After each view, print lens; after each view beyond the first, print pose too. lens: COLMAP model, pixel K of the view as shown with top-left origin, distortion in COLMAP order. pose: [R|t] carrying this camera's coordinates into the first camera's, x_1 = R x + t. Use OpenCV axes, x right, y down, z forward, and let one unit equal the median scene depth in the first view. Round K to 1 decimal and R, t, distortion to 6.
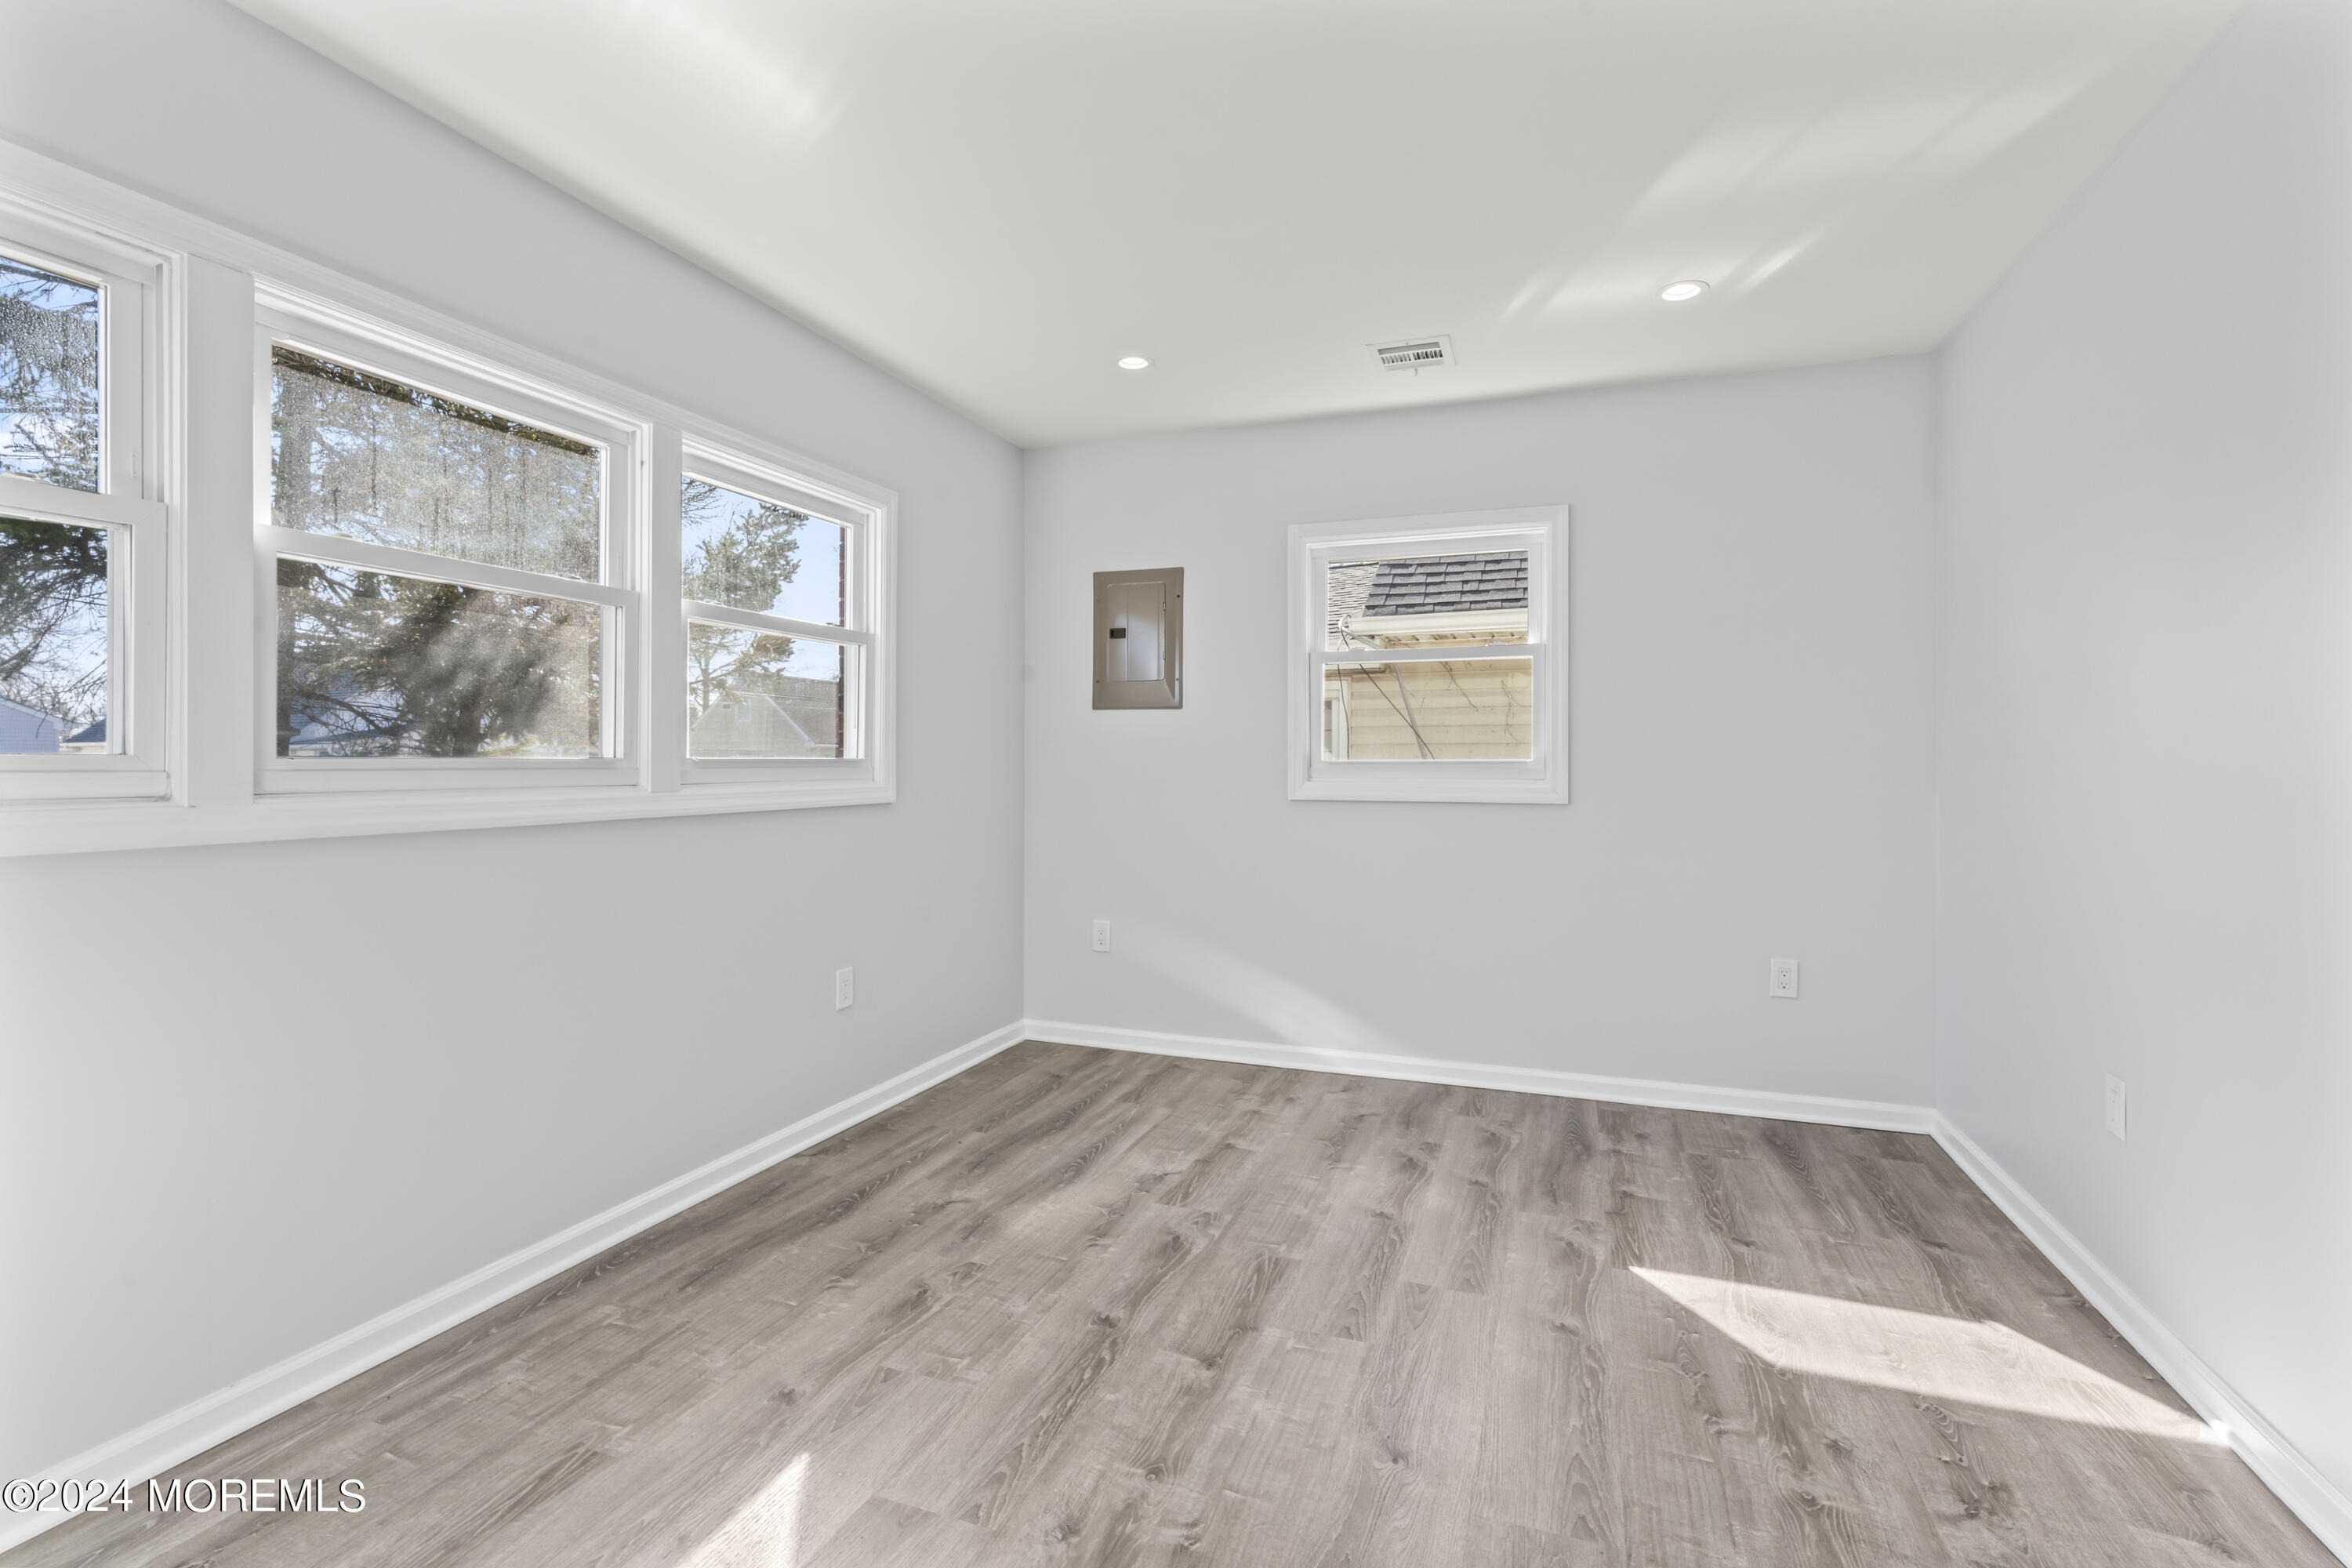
lens RADIAL K [[1086.2, 0, 1162.8], [0, 1086.2, 769.5], [0, 0, 1]] dist [-0.004192, -0.001039]
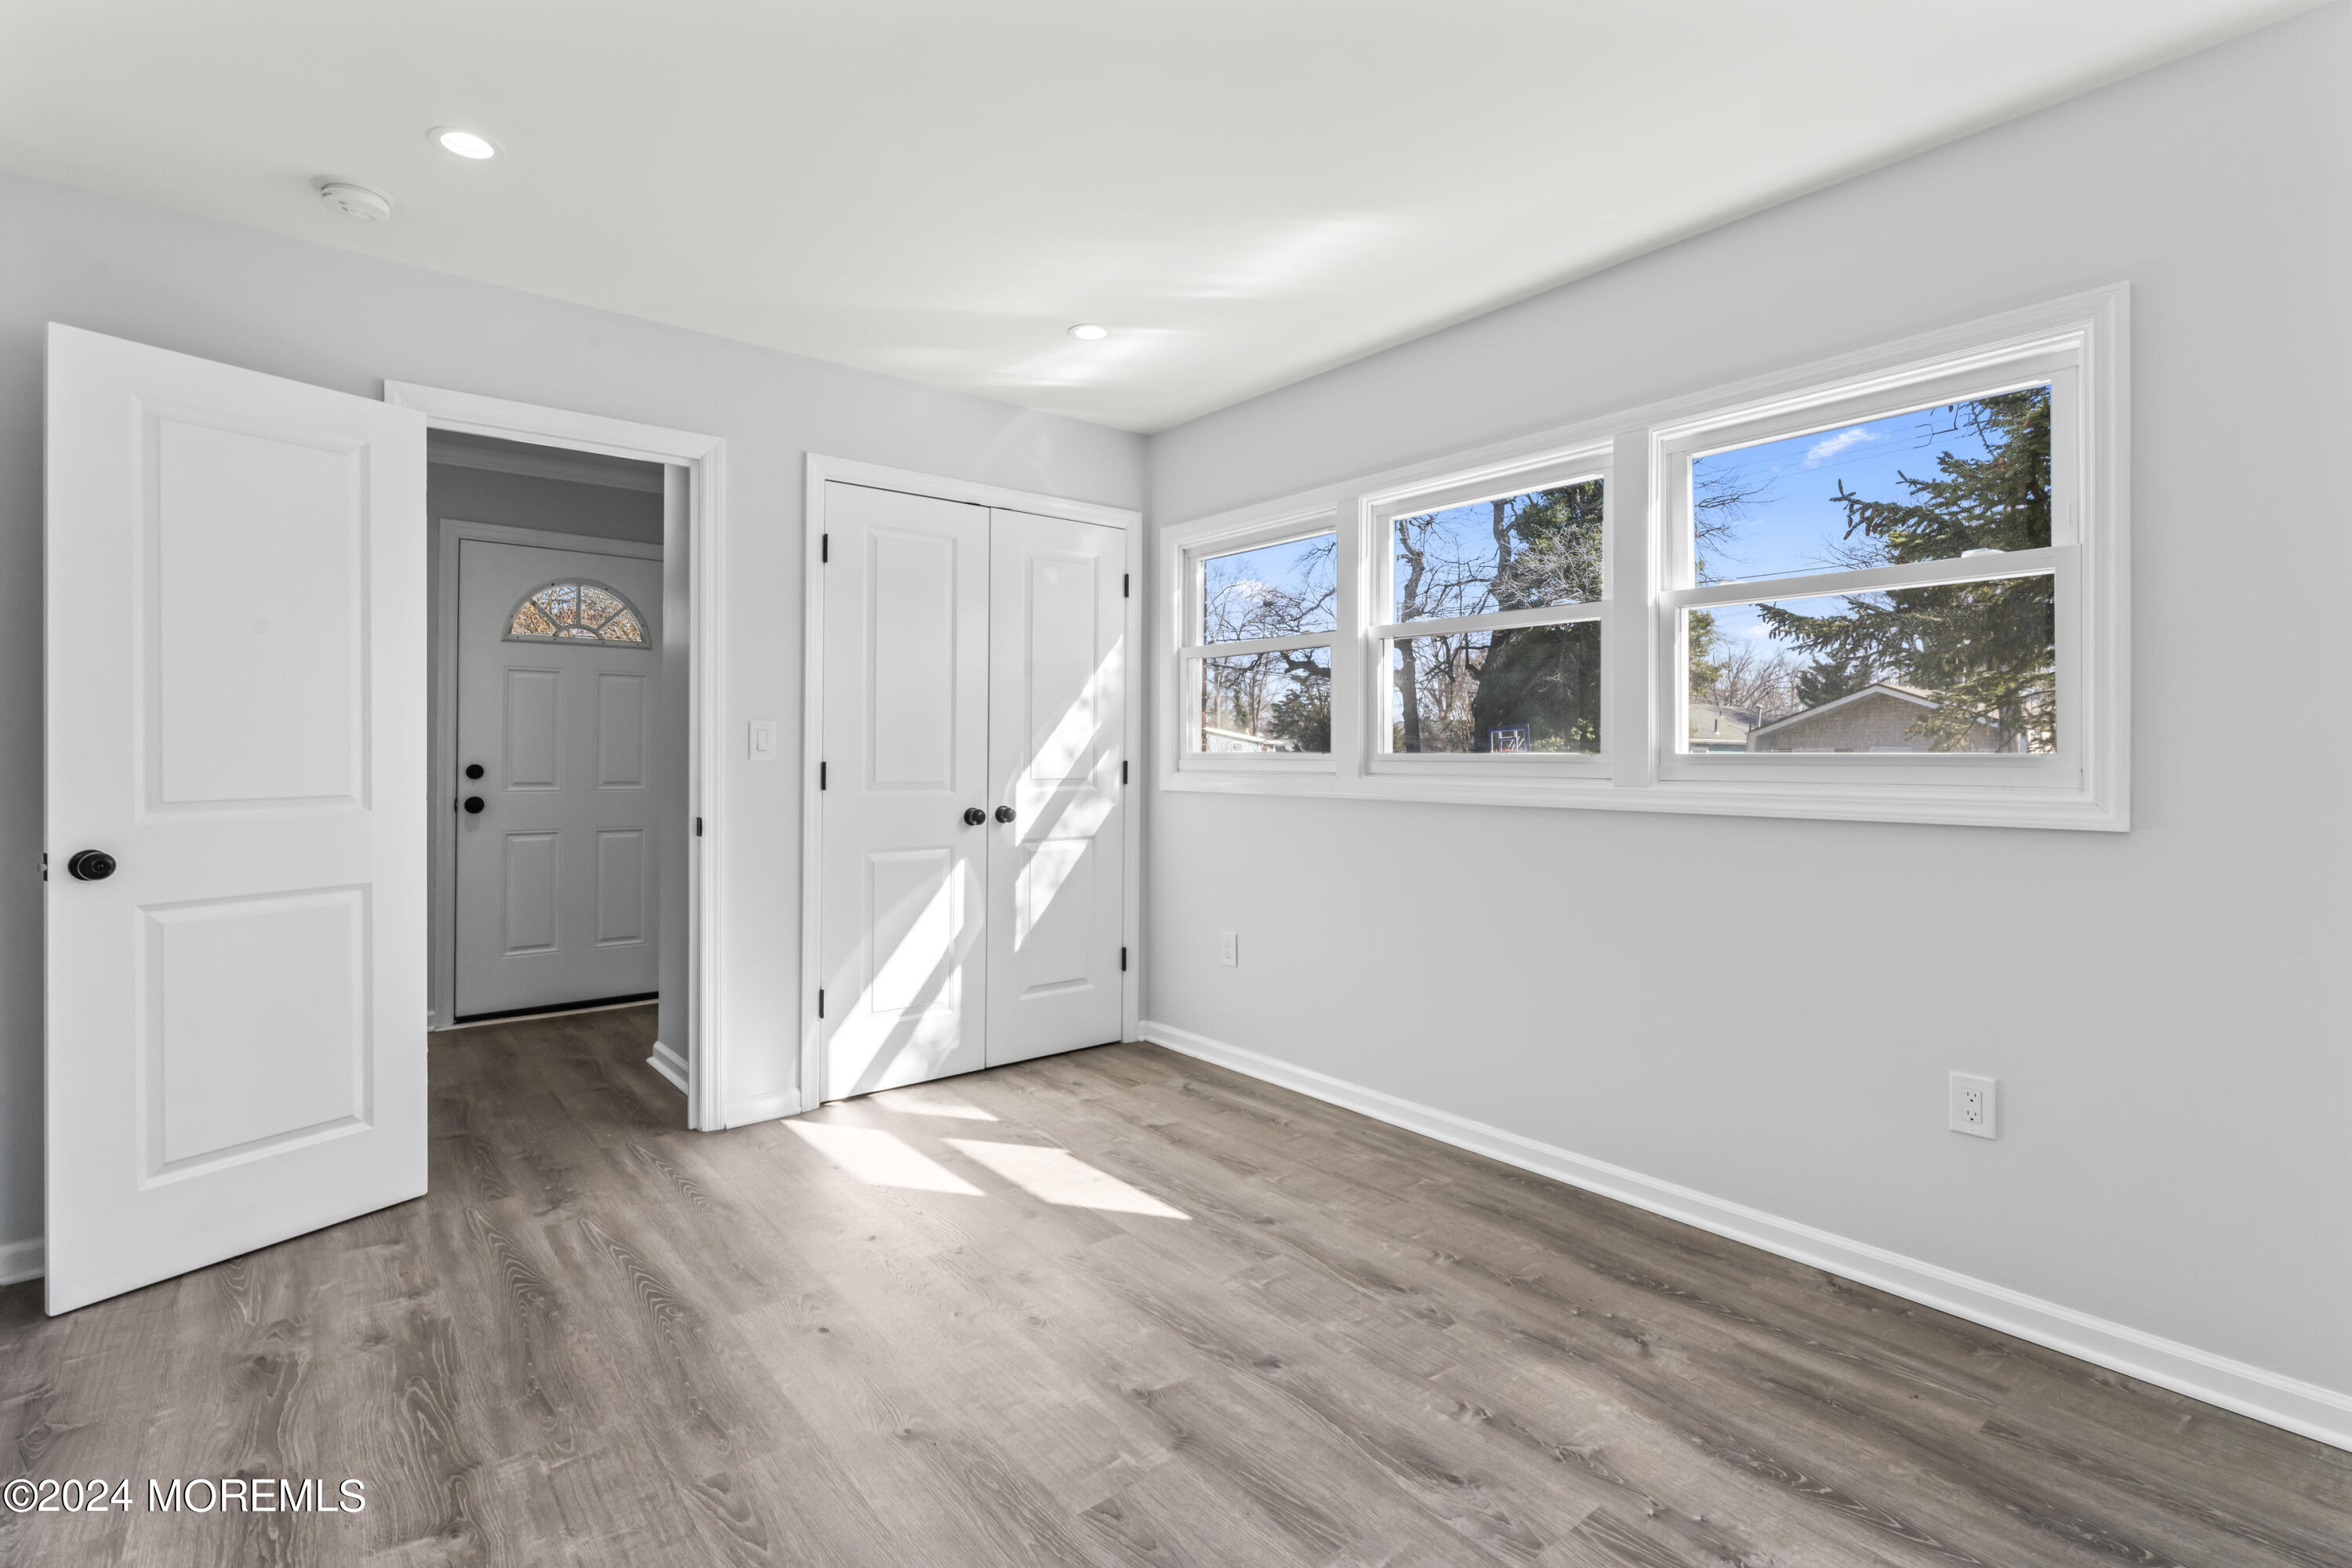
lens RADIAL K [[1086.2, 0, 1163.5], [0, 1086.2, 765.2], [0, 0, 1]] dist [-0.004192, -0.001039]
pose [[-0.509433, 0.004115, -0.860500, 0.699914], [-0.012092, 0.999856, 0.011940, -0.006483], [0.860425, 0.016488, -0.509310, 1.238713]]
